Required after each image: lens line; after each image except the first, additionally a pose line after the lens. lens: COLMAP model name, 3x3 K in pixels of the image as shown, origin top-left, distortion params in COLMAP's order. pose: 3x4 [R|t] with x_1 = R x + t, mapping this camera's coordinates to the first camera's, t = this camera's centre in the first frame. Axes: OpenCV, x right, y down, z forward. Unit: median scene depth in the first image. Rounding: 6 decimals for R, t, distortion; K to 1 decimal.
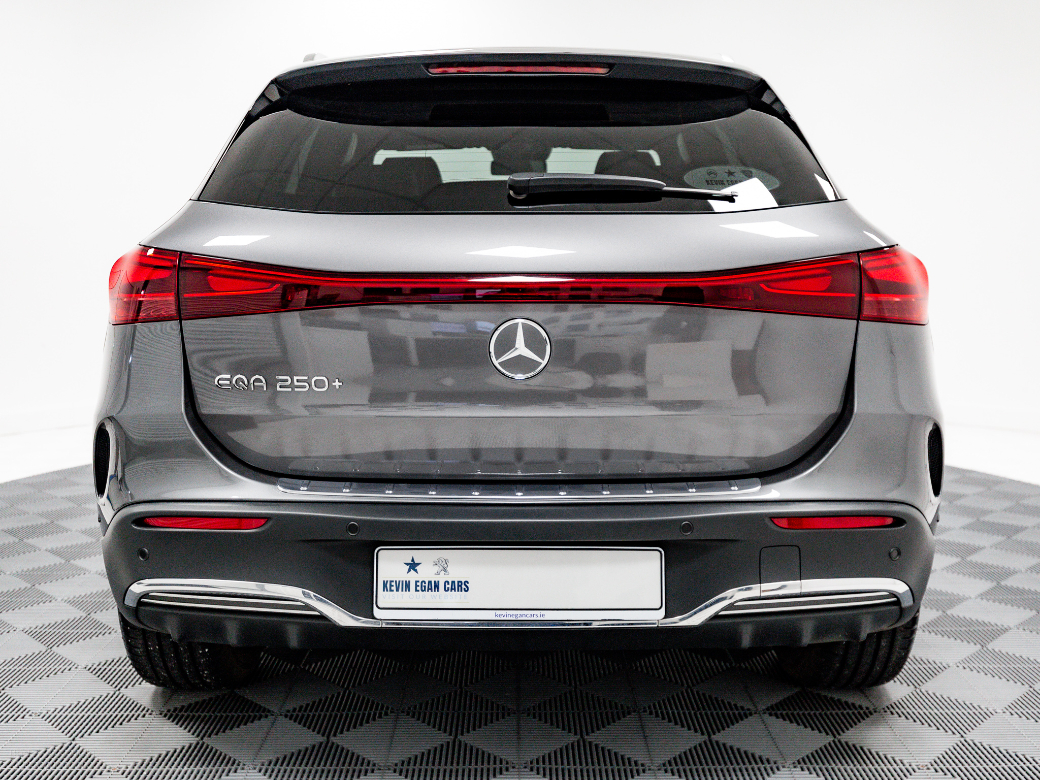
lens RADIAL K [[1005.6, 0, 519.2], [0, 1005.6, 419.7], [0, 0, 1]] dist [0.014981, 0.007067]
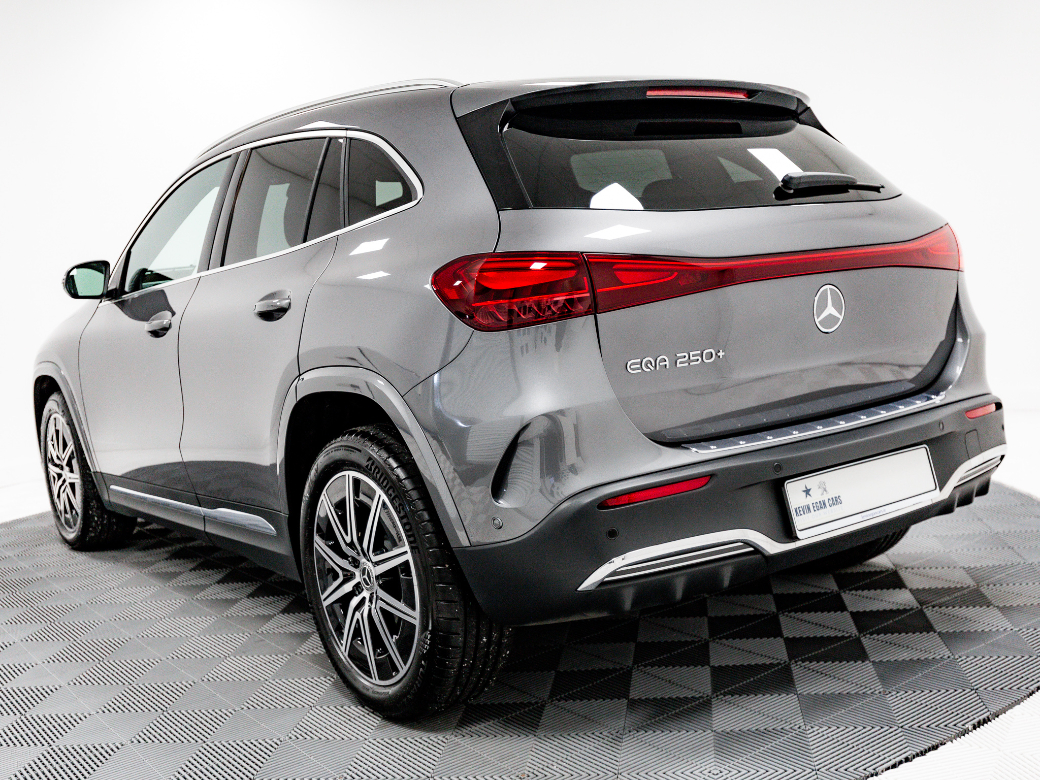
lens RADIAL K [[1131.3, 0, 525.6], [0, 1131.3, 389.9], [0, 0, 1]] dist [0.011009, 0.007217]
pose [[0.798226, -0.130683, 0.588011, -1.146523], [0.174885, 0.984413, -0.018625, -0.009793], [-0.576411, 0.117701, 0.808639, 0.074797]]
